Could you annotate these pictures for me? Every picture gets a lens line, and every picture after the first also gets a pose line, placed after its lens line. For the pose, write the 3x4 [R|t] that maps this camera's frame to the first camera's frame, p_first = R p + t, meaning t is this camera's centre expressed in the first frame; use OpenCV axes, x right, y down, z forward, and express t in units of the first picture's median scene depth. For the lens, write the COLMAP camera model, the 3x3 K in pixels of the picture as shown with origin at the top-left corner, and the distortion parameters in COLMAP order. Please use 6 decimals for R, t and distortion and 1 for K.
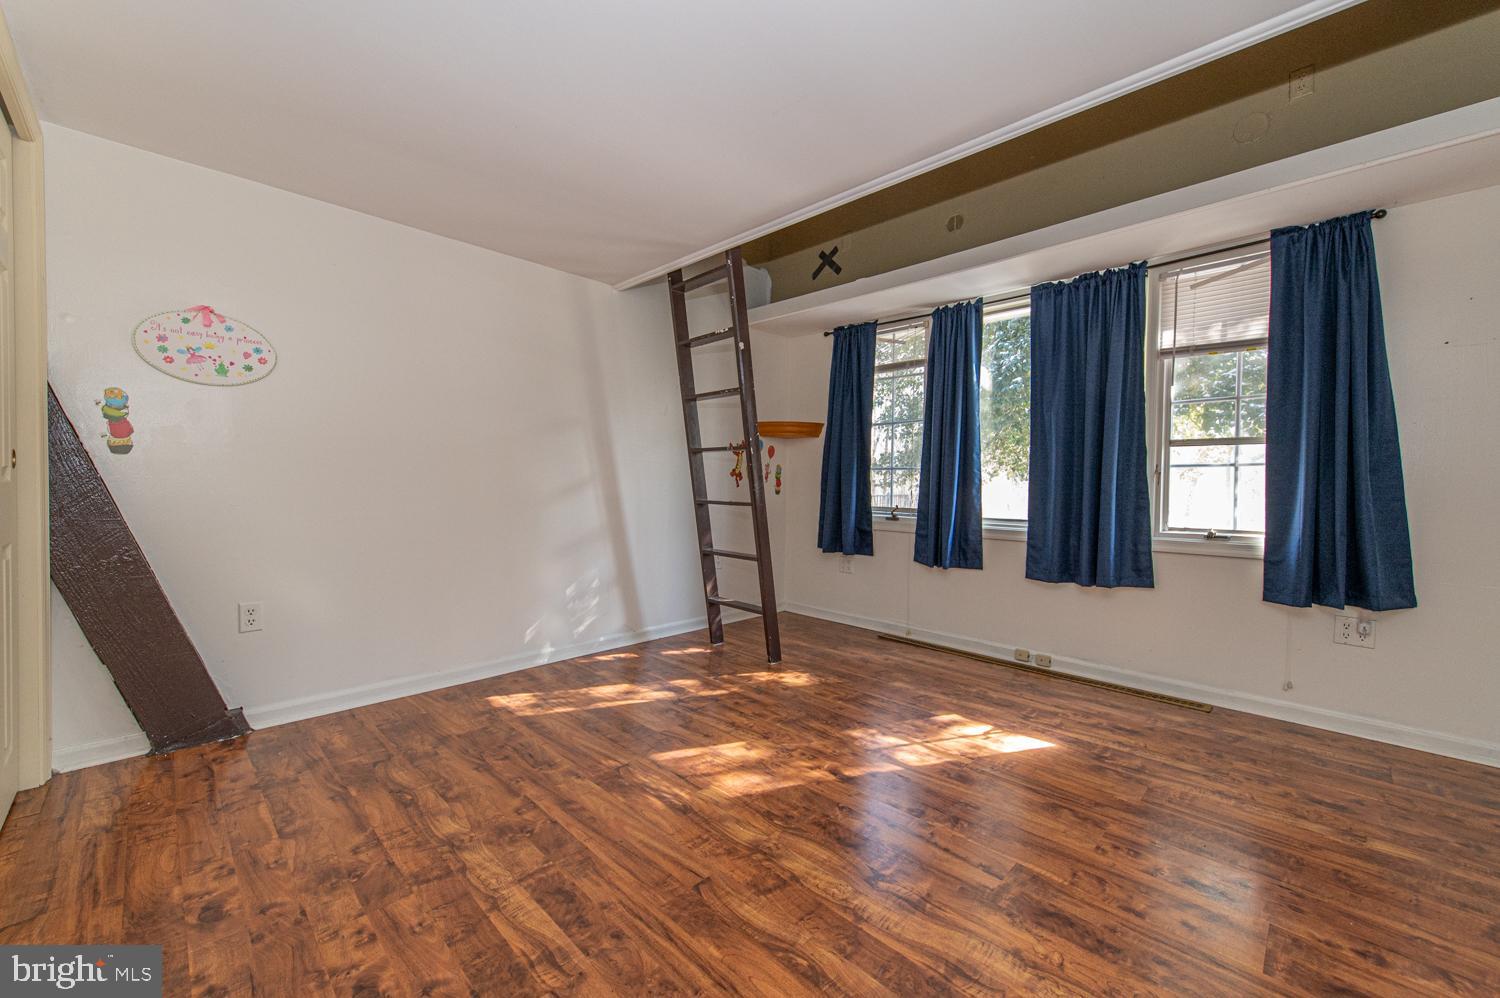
lens RADIAL K [[605.3, 0, 717.3], [0, 605.3, 491.8], [0, 0, 1]] dist [0.000190, -0.000099]
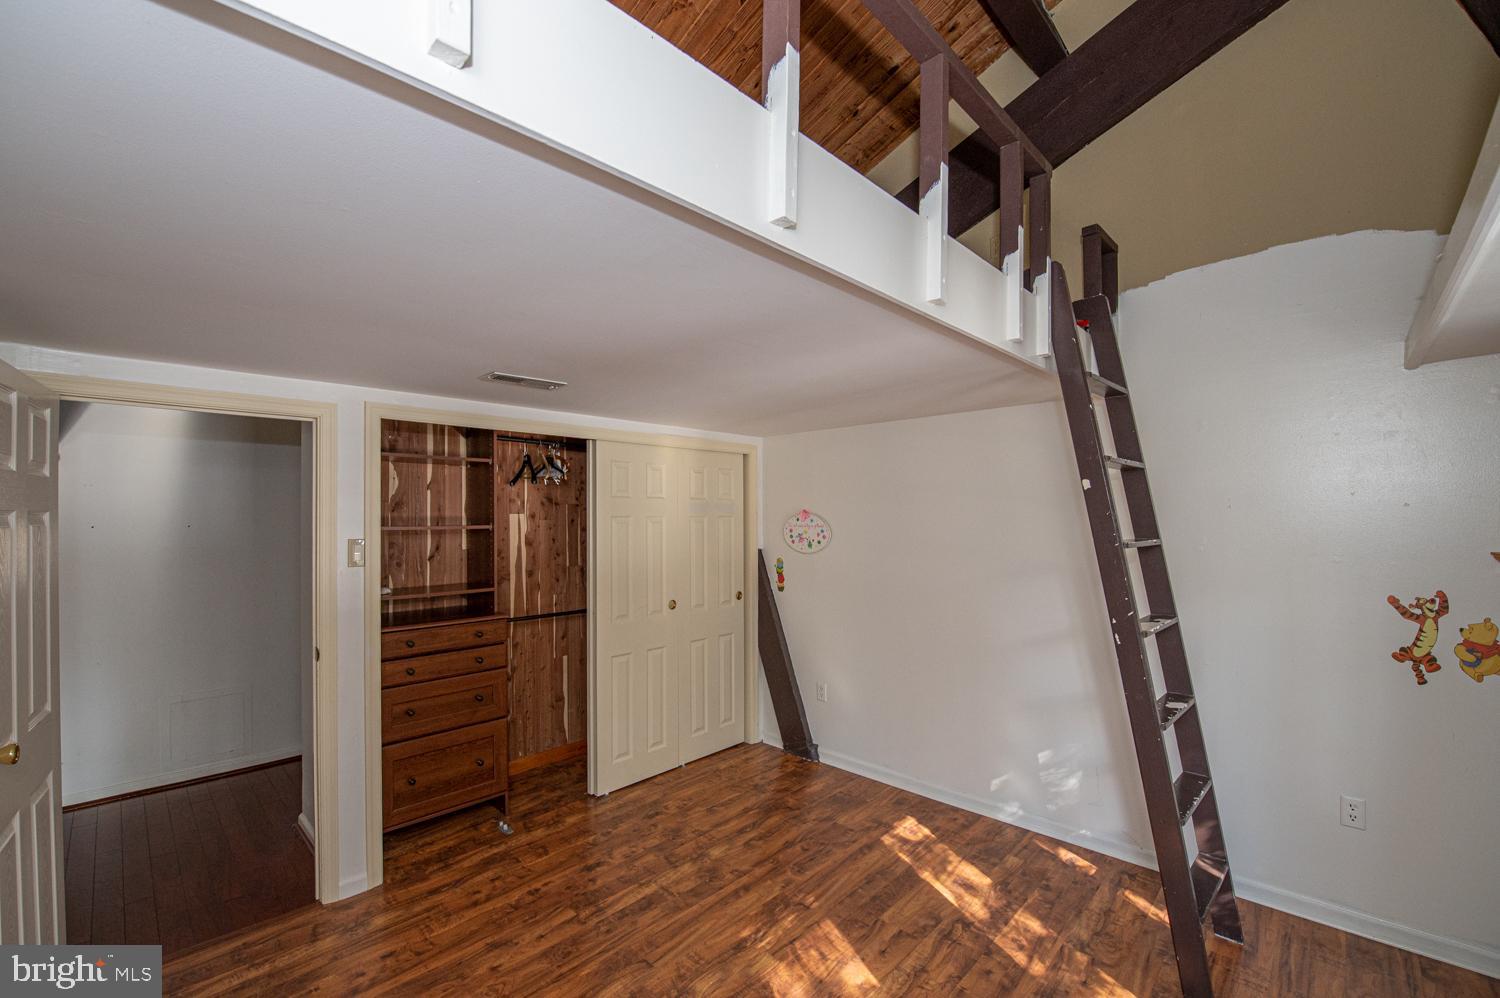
lens RADIAL K [[604.4, 0, 740.6], [0, 604.4, 500.4], [0, 0, 1]] dist [-0.022212, -0.000145]
pose [[0.021432, -0.047253, -0.998653, 0.976319], [-0.002142, 0.998878, -0.047309, -0.259504], [0.999768, 0.003153, 0.021307, 0.804648]]
